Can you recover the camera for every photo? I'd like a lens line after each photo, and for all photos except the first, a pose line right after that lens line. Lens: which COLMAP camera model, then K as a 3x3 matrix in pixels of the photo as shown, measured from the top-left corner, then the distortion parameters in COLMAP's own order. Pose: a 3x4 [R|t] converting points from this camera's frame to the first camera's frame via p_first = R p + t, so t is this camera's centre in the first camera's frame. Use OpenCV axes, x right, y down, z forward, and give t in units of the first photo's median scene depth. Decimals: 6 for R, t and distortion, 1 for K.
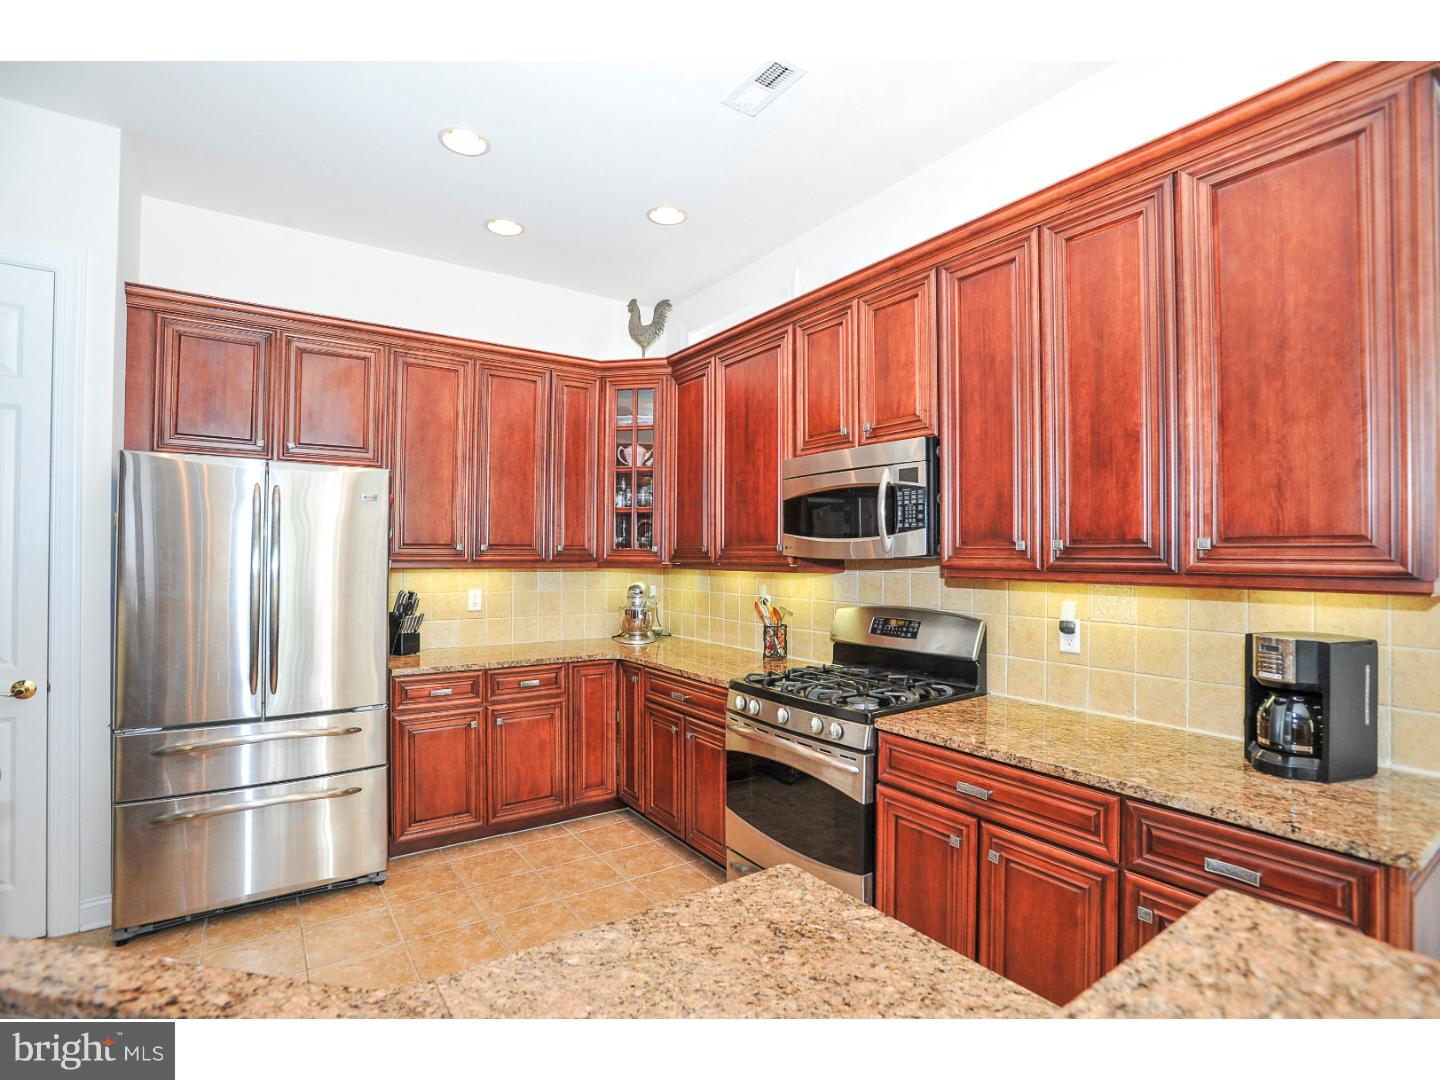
lens RADIAL K [[698.2, 0, 712.9], [0, 698.2, 543.4], [0, 0, 1]] dist [-0.043601, 0.015375]
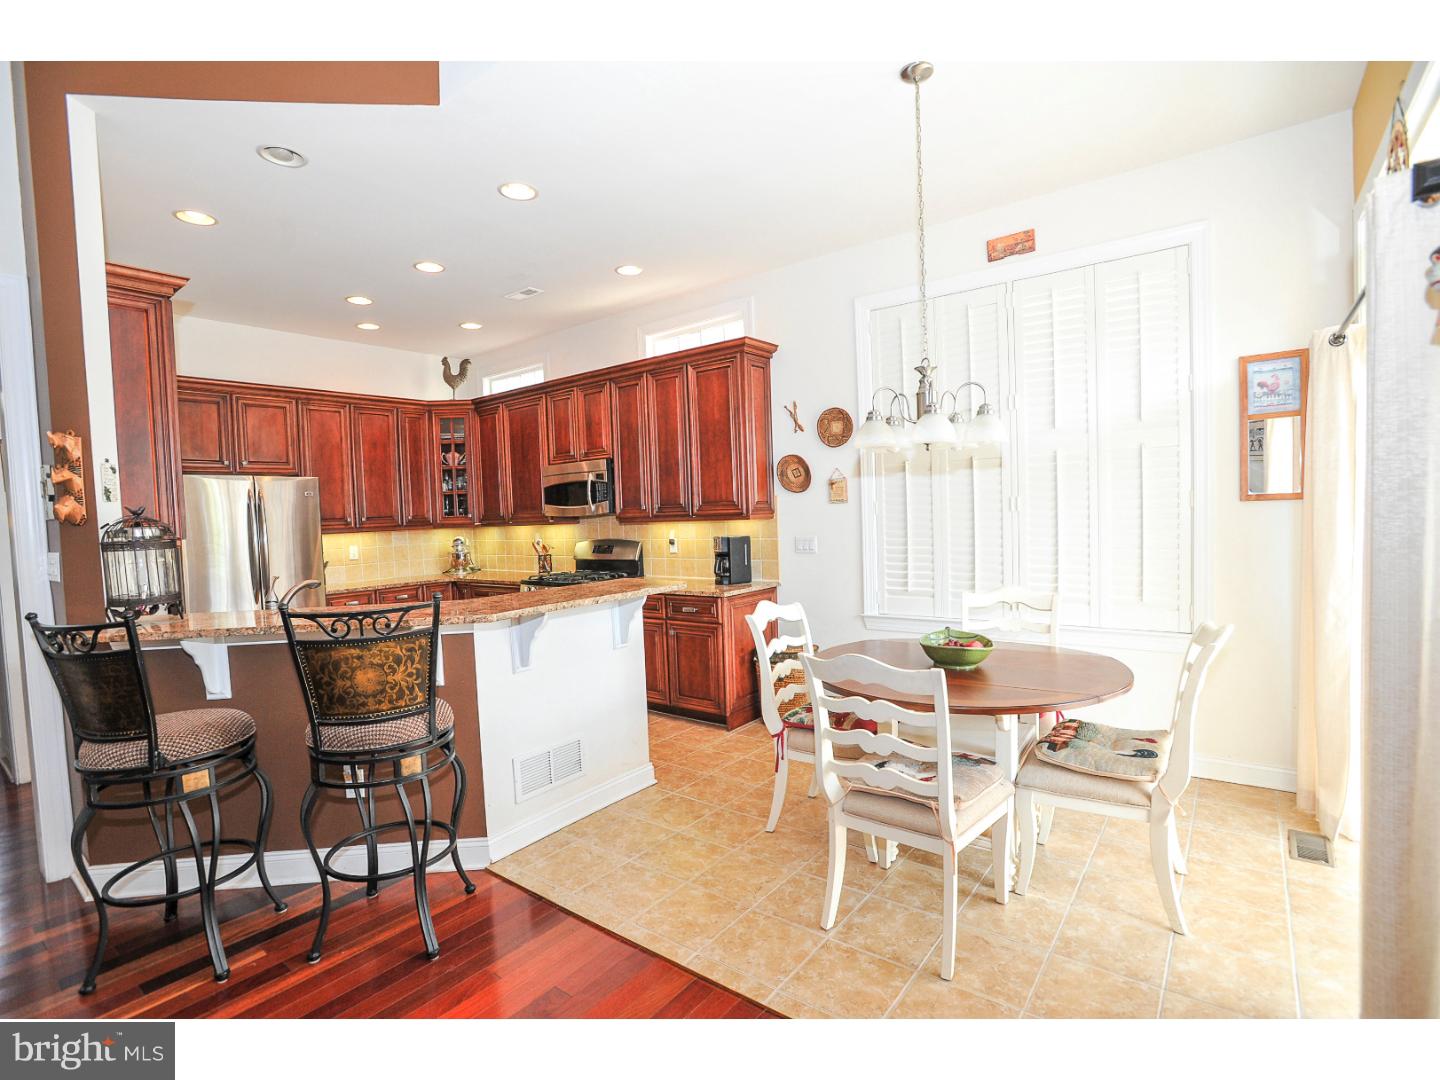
lens RADIAL K [[698.2, 0, 716.0], [0, 698.2, 543.7], [0, 0, 1]] dist [-0.043601, 0.015375]
pose [[0.952113, -0.054494, 0.300852, -0.031059], [0.037254, 0.997334, 0.062750, -0.008454], [-0.303470, -0.048537, 0.951604, -0.884398]]
